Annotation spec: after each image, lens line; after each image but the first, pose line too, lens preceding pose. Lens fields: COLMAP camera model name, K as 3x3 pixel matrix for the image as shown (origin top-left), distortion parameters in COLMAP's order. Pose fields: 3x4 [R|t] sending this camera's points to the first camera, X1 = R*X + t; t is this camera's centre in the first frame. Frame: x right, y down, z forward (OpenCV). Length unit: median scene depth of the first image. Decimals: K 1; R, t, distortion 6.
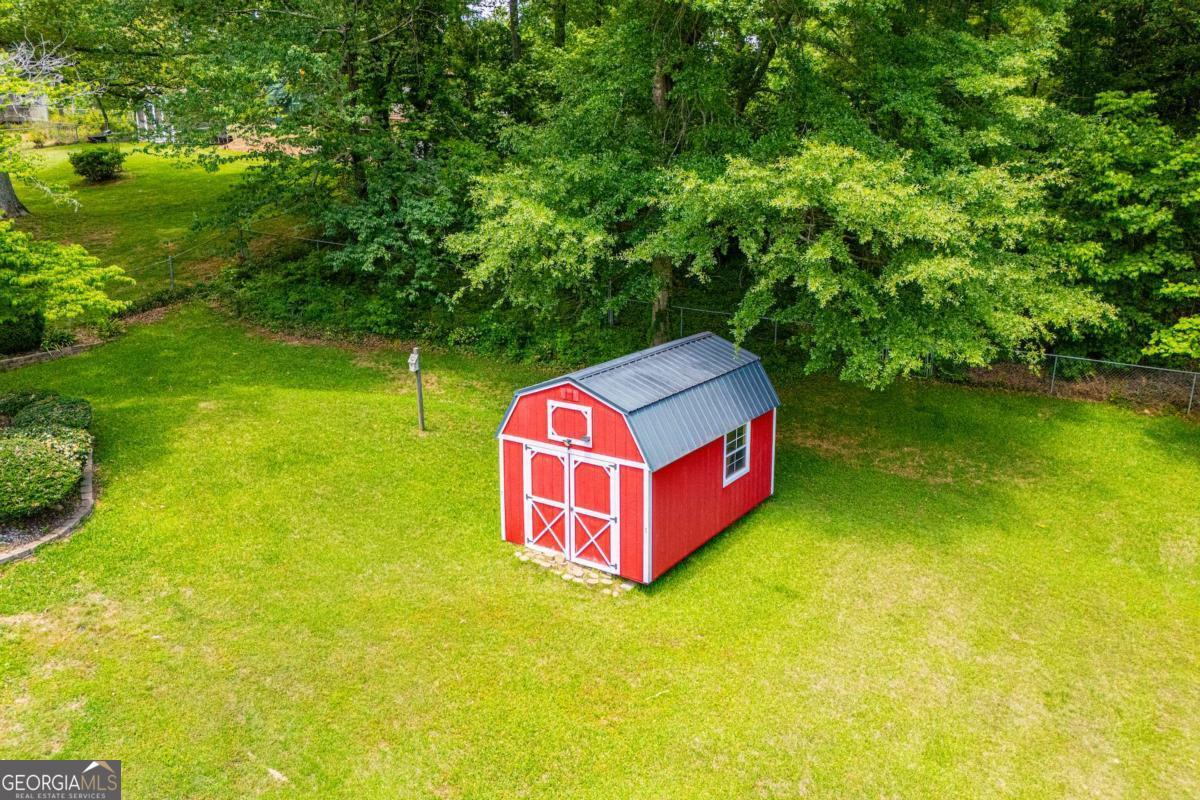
lens RADIAL K [[834.8, 0, 599.4], [0, 834.8, 398.3], [0, 0, 1]] dist [0.000133, -0.000505]
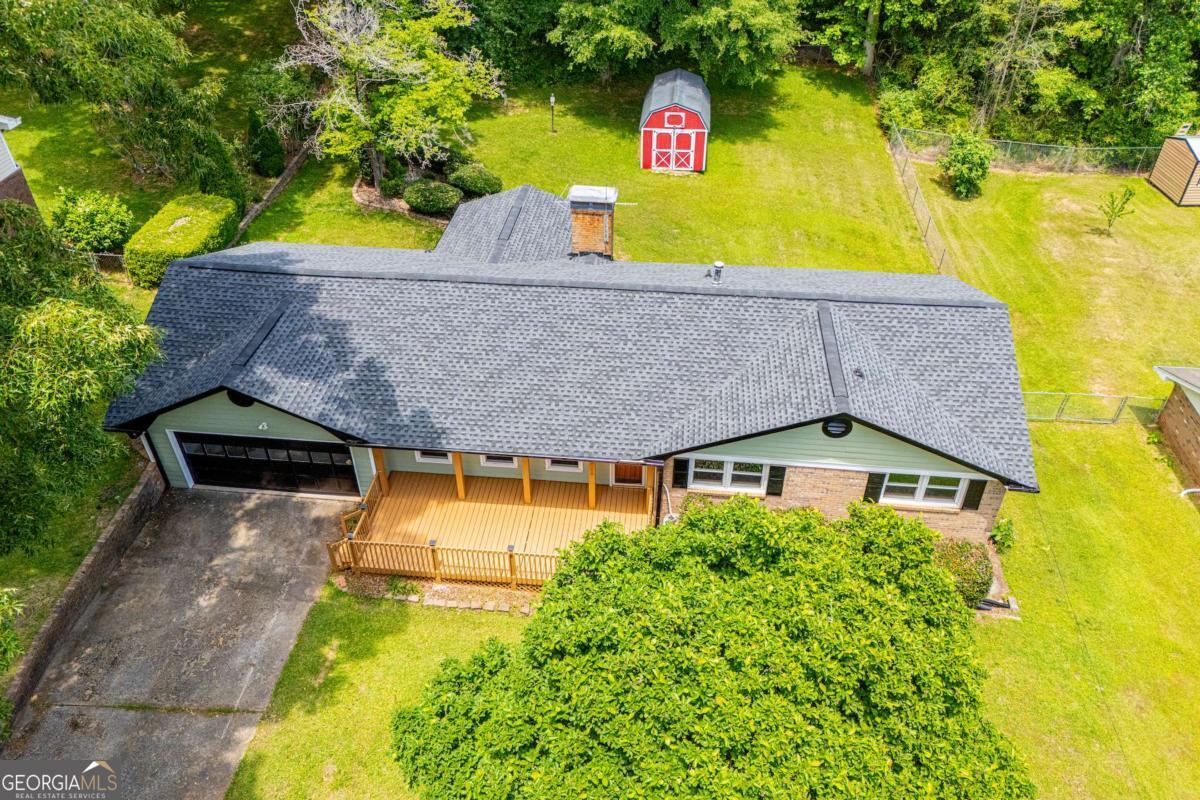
lens RADIAL K [[866.1, 0, 605.9], [0, 866.1, 402.7], [0, 0, 1]] dist [0.044171, 0.002863]
pose [[0.854077, -0.317966, 0.411643, -1.729994], [0.117760, 0.889052, 0.442402, -0.445429], [-0.506640, -0.329370, 0.796763, -1.535303]]
